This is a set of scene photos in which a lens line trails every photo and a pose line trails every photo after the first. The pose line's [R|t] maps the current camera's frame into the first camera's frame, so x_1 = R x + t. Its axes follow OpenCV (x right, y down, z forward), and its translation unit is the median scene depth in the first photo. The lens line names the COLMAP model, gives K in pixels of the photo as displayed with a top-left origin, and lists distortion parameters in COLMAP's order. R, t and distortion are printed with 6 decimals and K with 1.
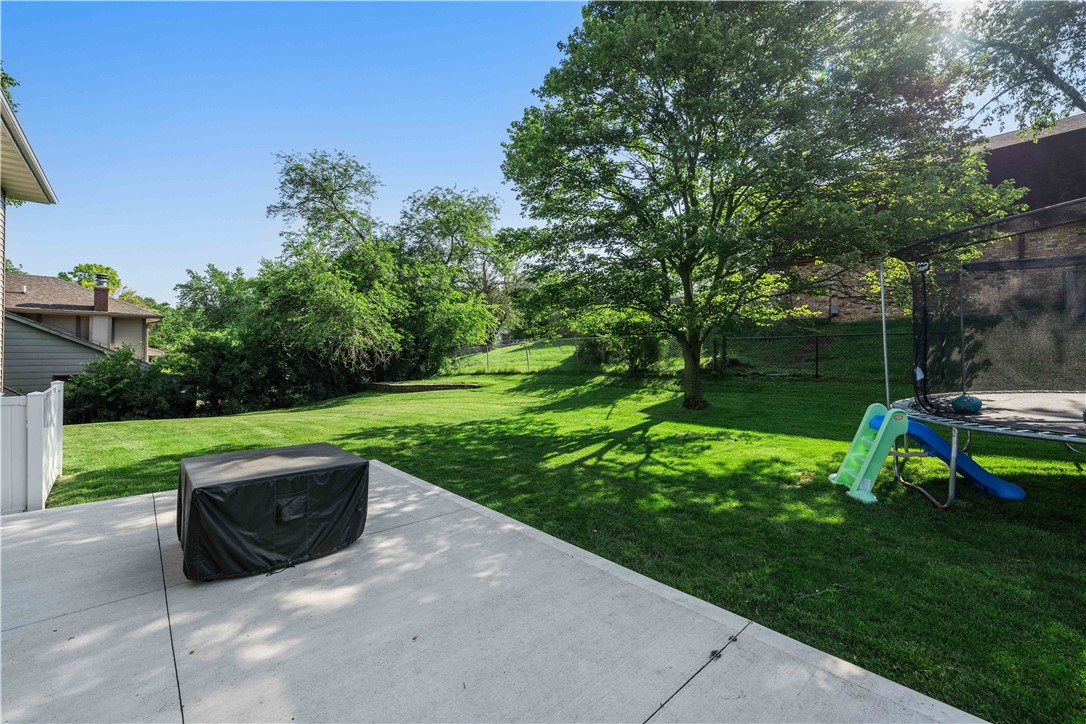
lens RADIAL K [[438.0, 0, 546.2], [0, 438.0, 353.6], [0, 0, 1]] dist [-0.004819, 0.001328]
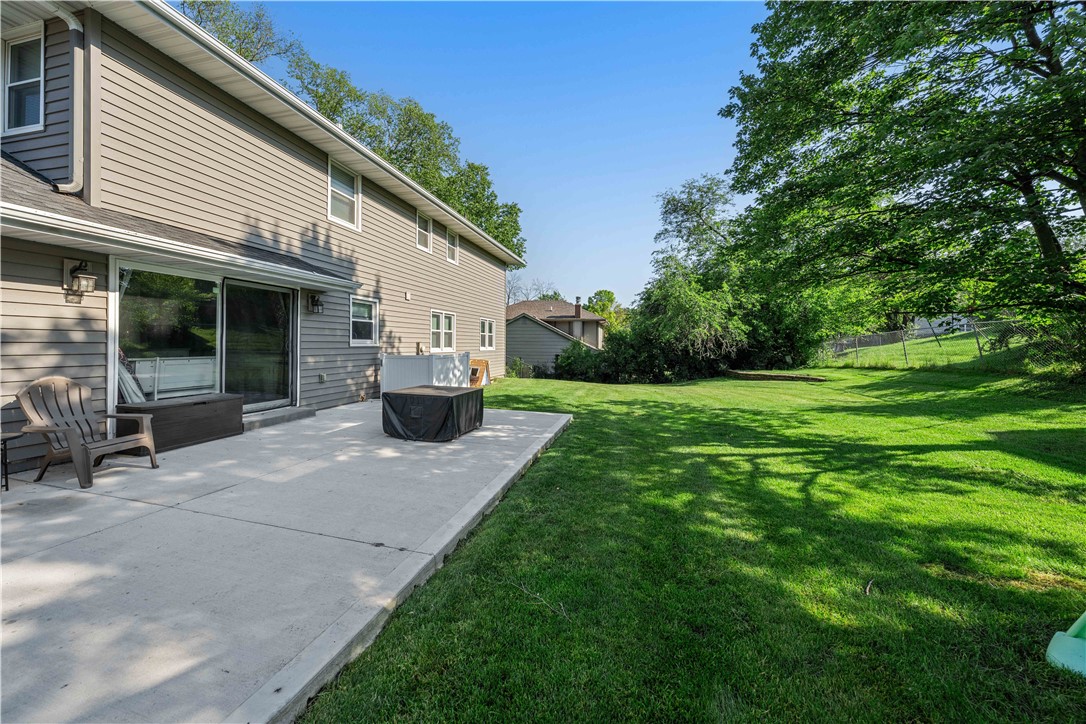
lens RADIAL K [[376.6, 0, 544.3], [0, 376.6, 344.5], [0, 0, 1]] dist [0.001568, -0.000006]
pose [[0.548949, 0.007951, -0.835818, 0.624829], [-0.010143, 0.999944, 0.002851, 0.016942], [0.835794, 0.006912, 0.548999, 0.291222]]
